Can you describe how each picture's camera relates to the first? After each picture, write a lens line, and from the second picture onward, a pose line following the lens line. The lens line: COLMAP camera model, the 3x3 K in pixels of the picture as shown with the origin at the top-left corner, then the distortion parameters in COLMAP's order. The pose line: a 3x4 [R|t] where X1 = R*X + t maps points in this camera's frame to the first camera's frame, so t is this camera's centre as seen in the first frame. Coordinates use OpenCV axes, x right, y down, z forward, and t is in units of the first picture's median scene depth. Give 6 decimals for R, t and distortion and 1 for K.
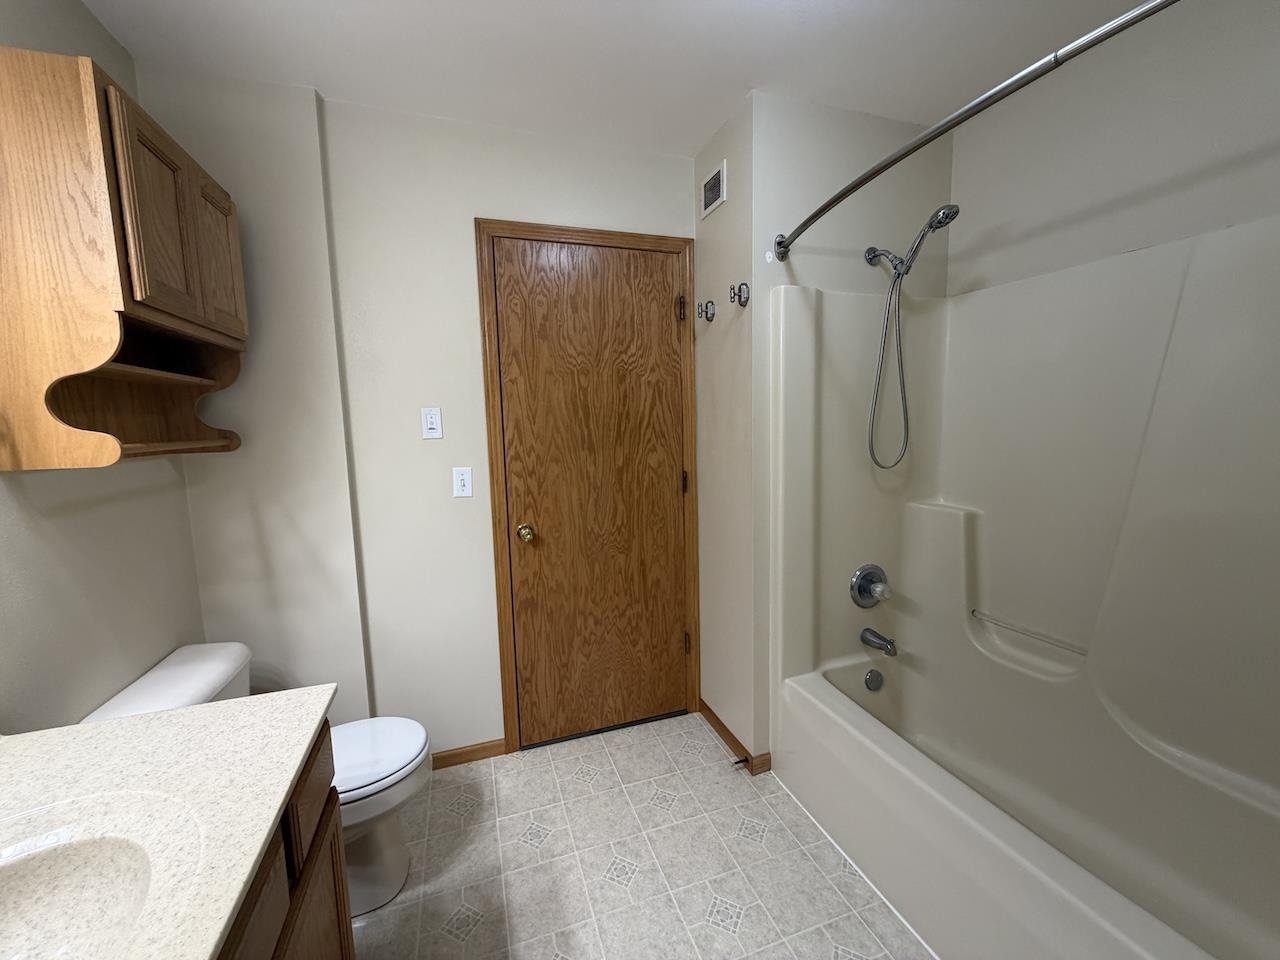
lens RADIAL K [[512.6, 0, 637.1], [0, 512.6, 479.3], [0, 0, 1]] dist [-0.000017, 0.000102]
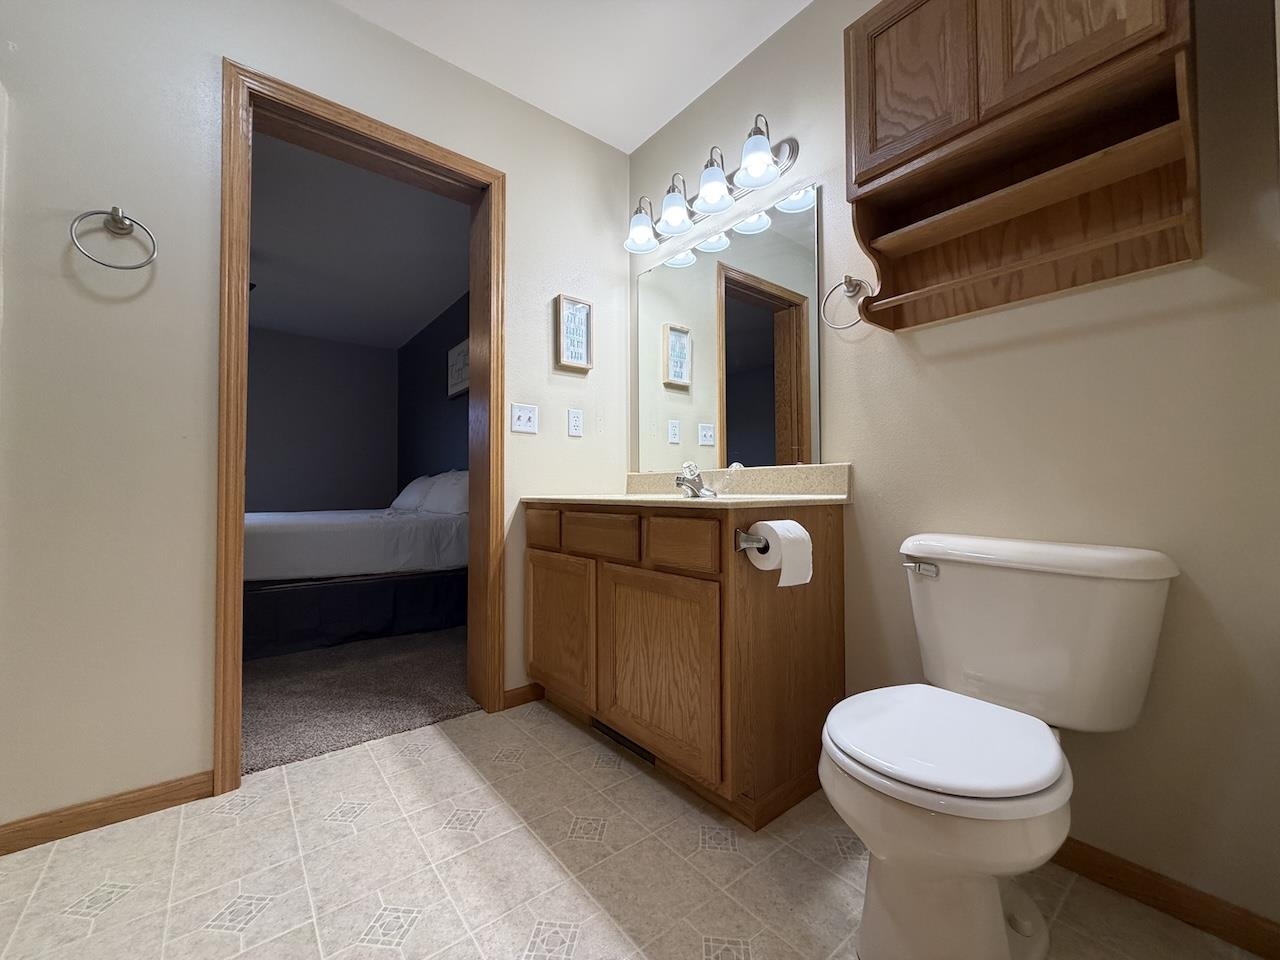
lens RADIAL K [[512.6, 0, 637.1], [0, 512.6, 479.3], [0, 0, 1]] dist [-0.000017, 0.000102]
pose [[-0.941641, 0.019006, -0.336081, -0.206606], [-0.012542, 0.995731, 0.091451, 0.110517], [0.336385, 0.090329, -0.937383, 1.883960]]
